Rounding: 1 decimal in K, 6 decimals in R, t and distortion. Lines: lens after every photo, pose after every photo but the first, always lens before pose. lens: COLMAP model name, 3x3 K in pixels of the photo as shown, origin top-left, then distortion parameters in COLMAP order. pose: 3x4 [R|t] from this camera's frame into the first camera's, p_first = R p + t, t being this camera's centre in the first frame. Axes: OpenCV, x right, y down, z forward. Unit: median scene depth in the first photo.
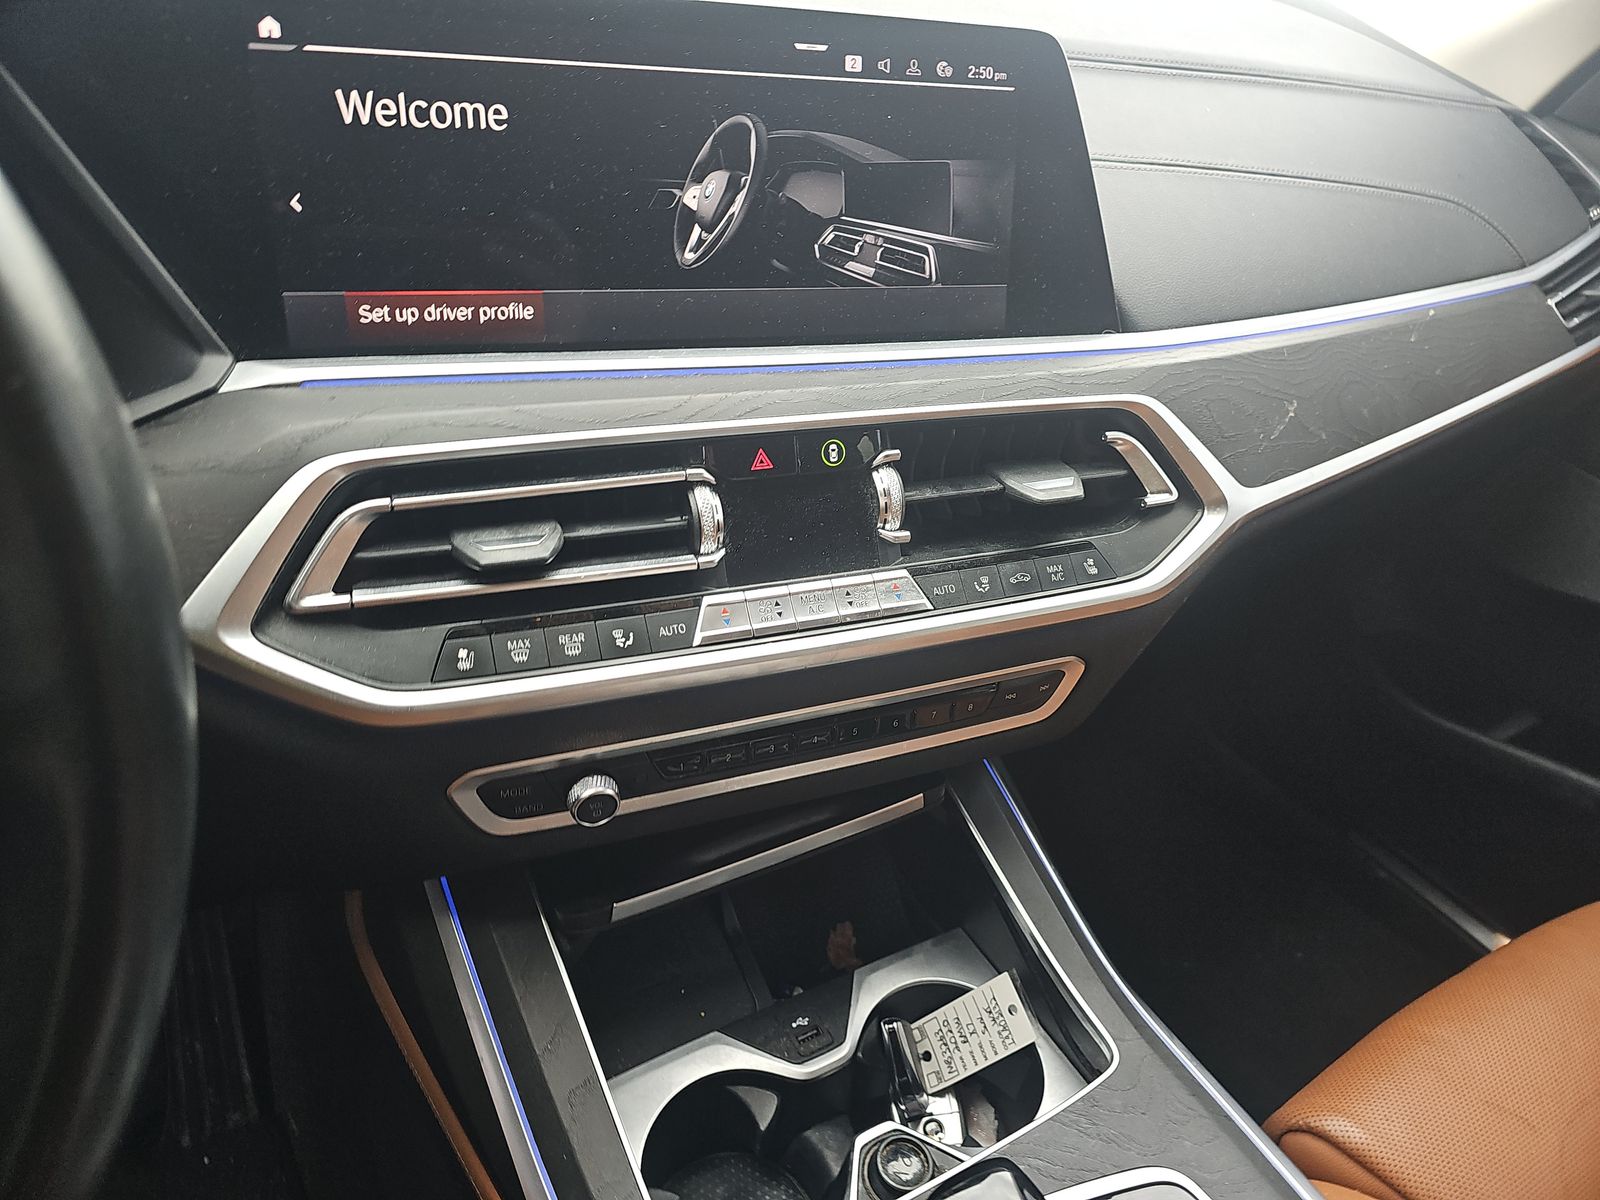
lens RADIAL K [[1025.1, 0, 825.1], [0, 1025.1, 558.3], [0, 0, 1]] dist [0.064489, -0.062556]
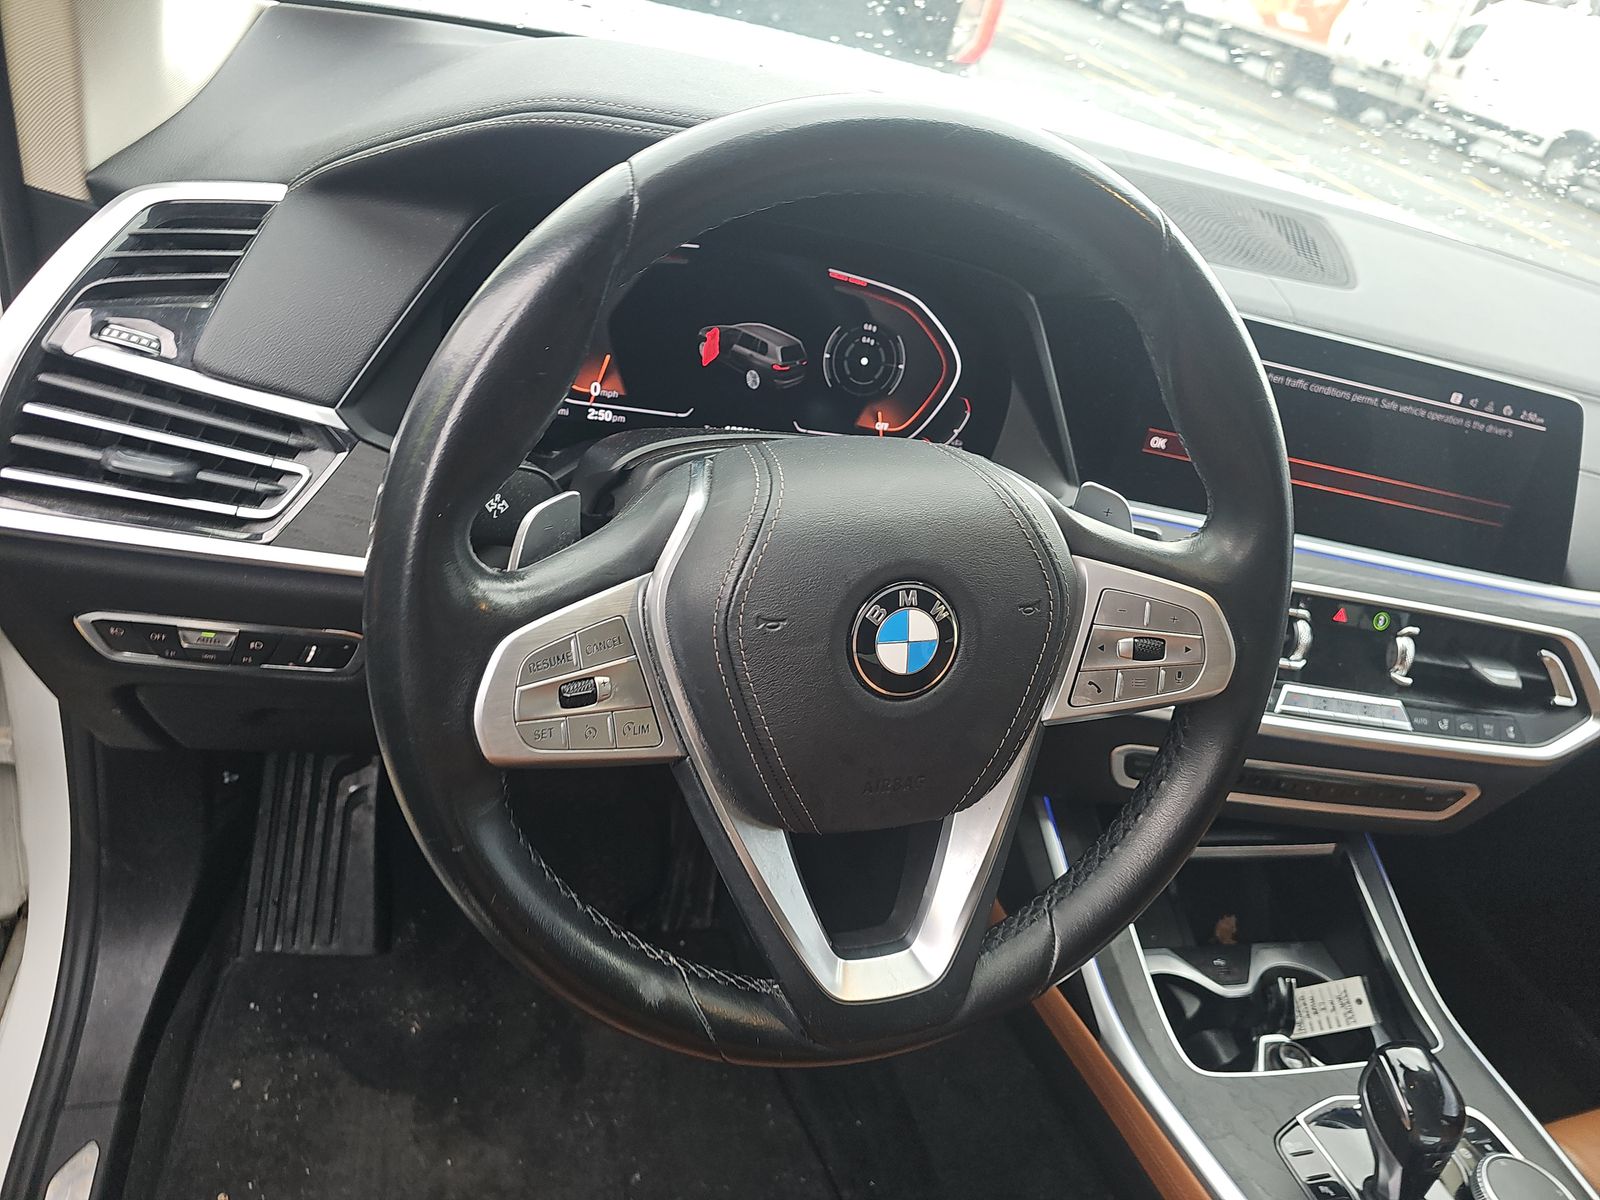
lens RADIAL K [[1090.7, 0, 757.9], [0, 1090.7, 540.9], [0, 0, 1]] dist [-0.001451, 0.000780]
pose [[0.952745, 0.267278, -0.144361, -0.658760], [-0.272398, 0.962042, -0.016576, 0.066808], [0.134451, 0.055116, 0.989386, -0.779760]]
